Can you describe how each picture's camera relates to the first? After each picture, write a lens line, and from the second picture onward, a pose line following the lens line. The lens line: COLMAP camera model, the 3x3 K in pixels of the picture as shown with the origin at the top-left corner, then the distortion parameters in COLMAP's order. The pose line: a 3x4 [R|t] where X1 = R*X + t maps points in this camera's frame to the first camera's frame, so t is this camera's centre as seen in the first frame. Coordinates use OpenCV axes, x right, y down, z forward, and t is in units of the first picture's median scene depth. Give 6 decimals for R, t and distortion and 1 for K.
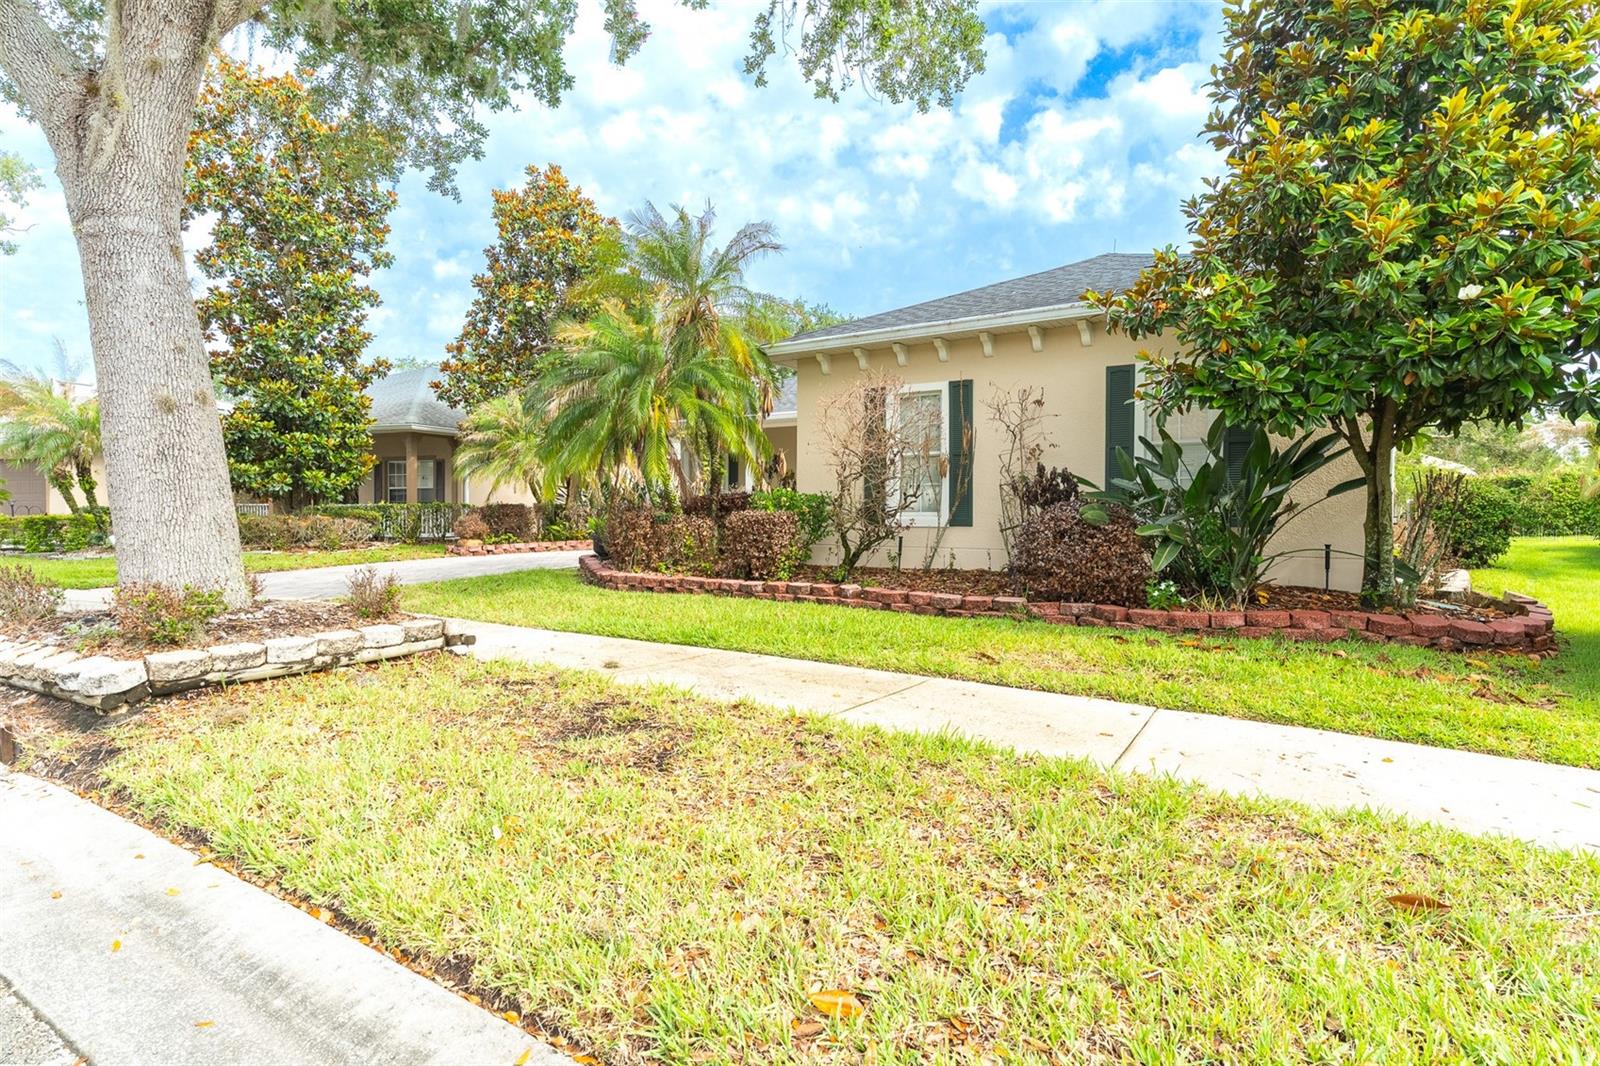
lens RADIAL K [[868.7, 0, 797.6], [0, 868.7, 533.3], [0, 0, 1]] dist [0.004130, 0.000206]
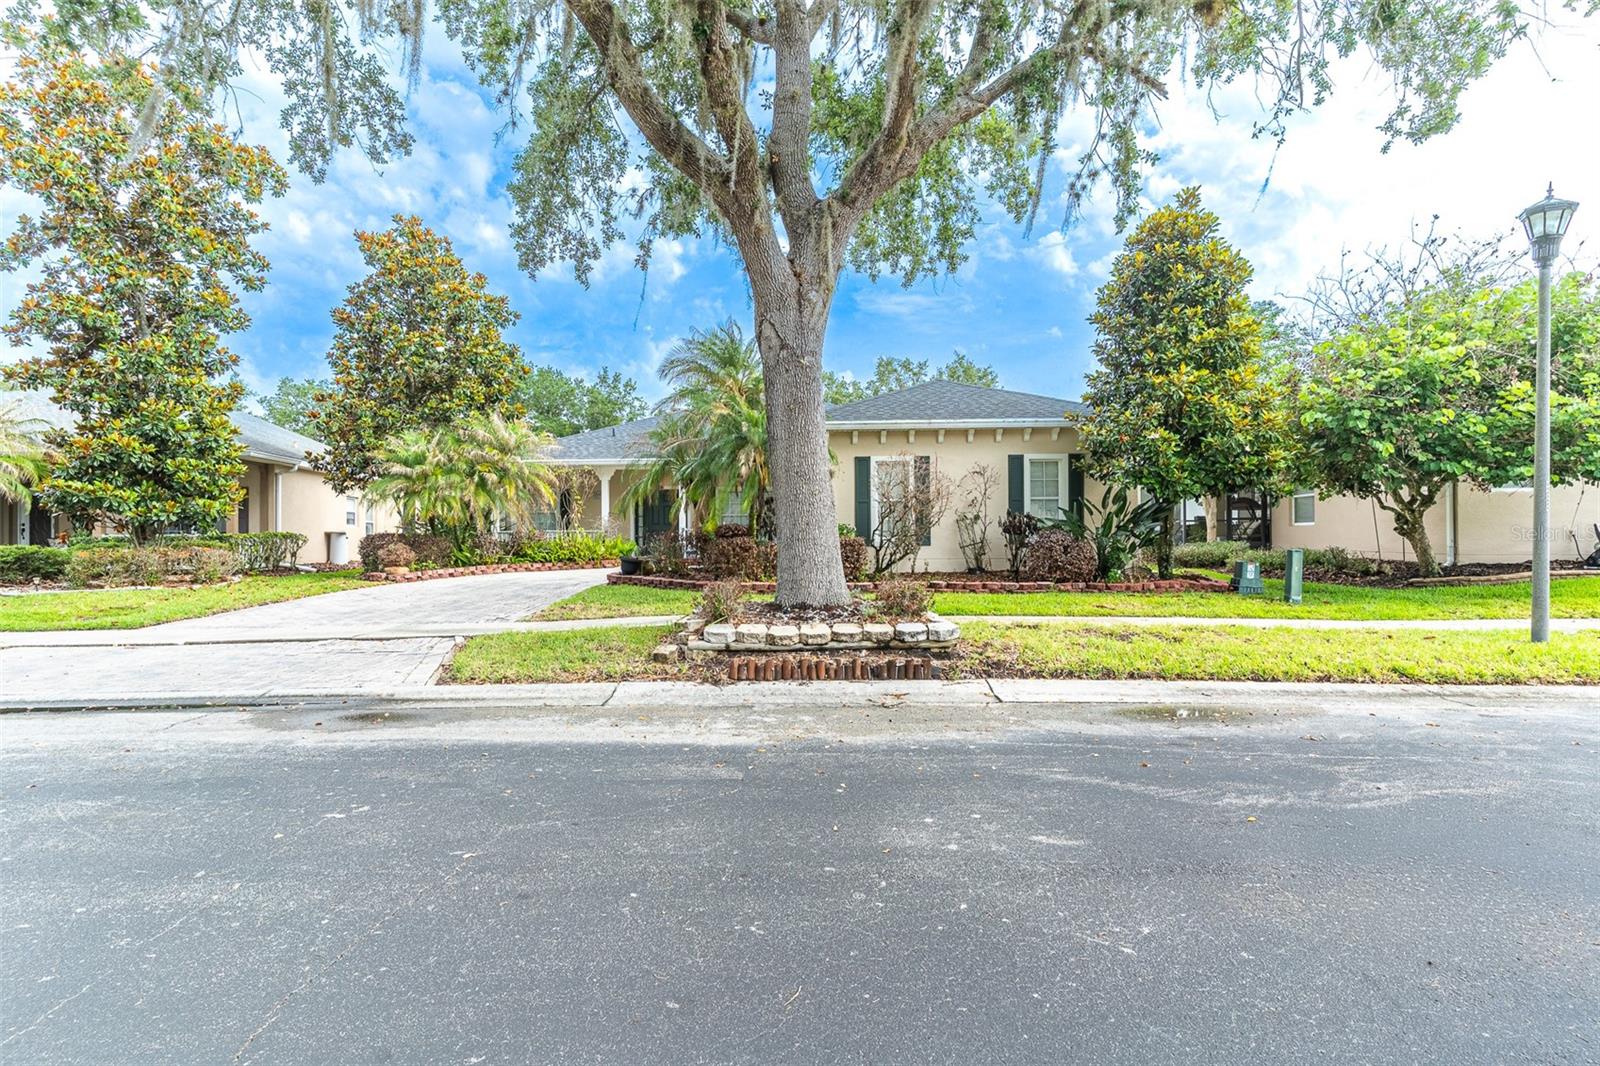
lens RADIAL K [[761.7, 0, 805.7], [0, 761.7, 530.3], [0, 0, 1]] dist [0.005890, 0.000928]
pose [[0.843251, -0.003514, 0.537508, -0.758448], [0.021273, 0.999413, -0.026840, -0.002684], [-0.537099, 0.034067, 0.842831, -0.084673]]
